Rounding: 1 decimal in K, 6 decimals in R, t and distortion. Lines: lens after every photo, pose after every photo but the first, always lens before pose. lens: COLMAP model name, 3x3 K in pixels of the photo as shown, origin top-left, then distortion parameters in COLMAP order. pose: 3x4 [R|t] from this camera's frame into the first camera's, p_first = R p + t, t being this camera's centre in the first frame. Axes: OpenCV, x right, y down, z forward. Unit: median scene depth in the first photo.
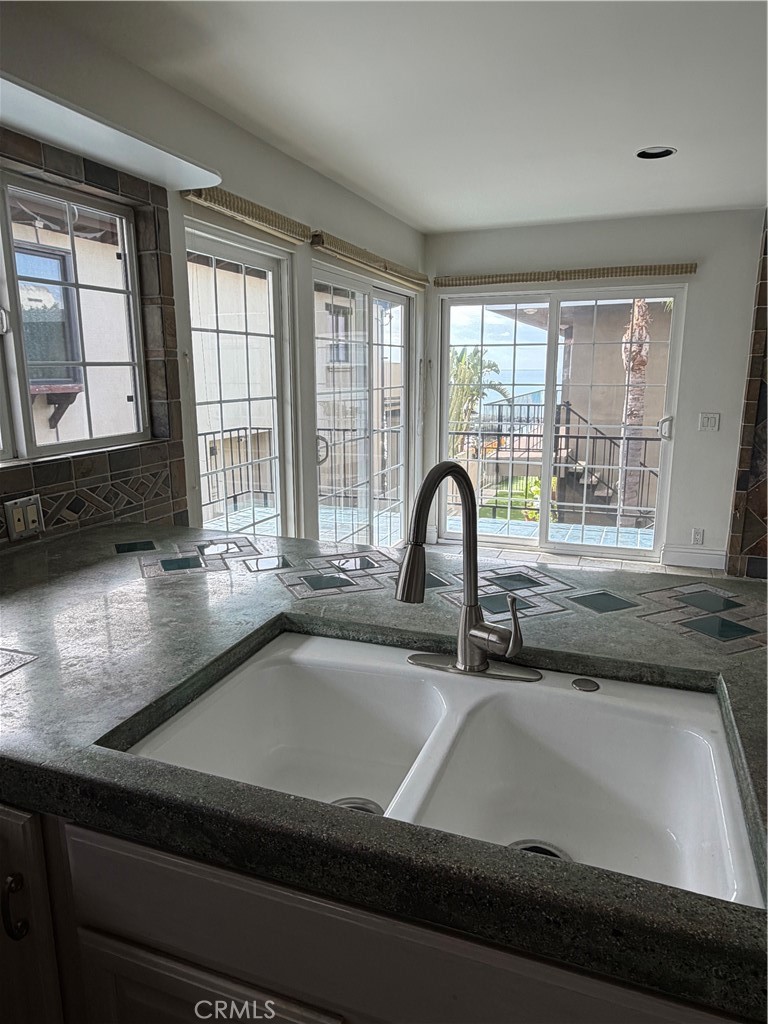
lens RADIAL K [[682.4, 0, 378.6], [0, 682.4, 513.2], [0, 0, 1]] dist [-0.000813, -0.000820]
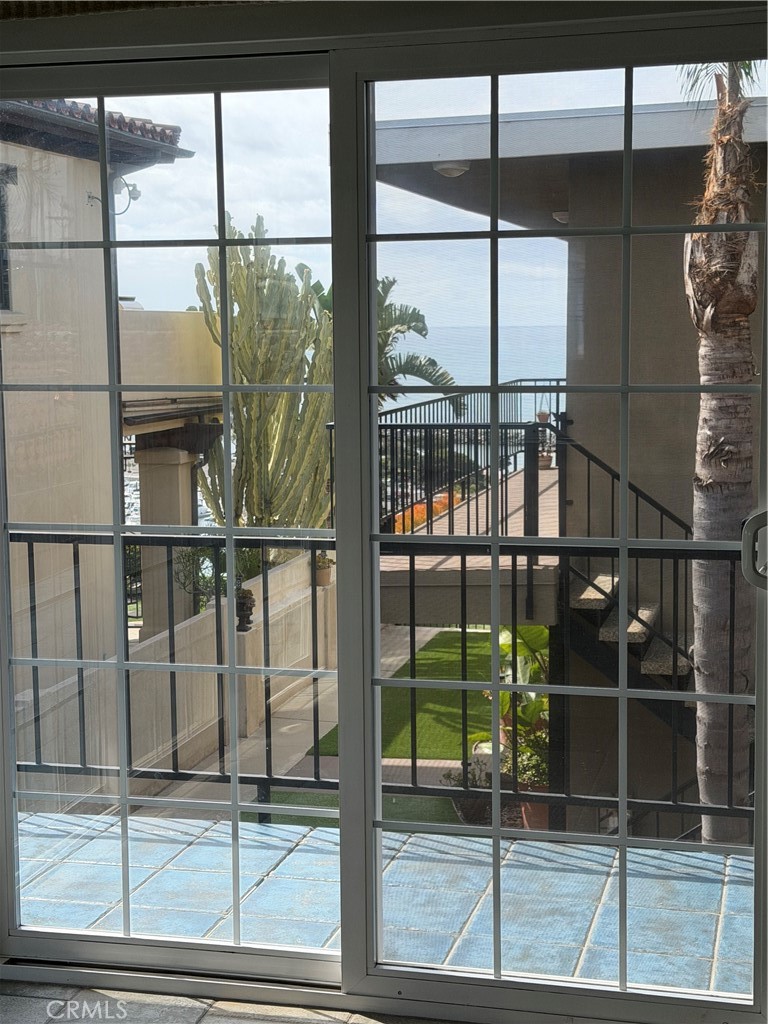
lens RADIAL K [[1606.8, 0, 385.6], [0, 1606.8, 511.2], [0, 0, 1]] dist [0.177430, 0.000000]
pose [[0.993416, -0.019431, 0.112905, 0.109738], [0.029910, 0.995321, -0.091879, -0.045600], [-0.110592, 0.094651, 0.989349, 0.209996]]
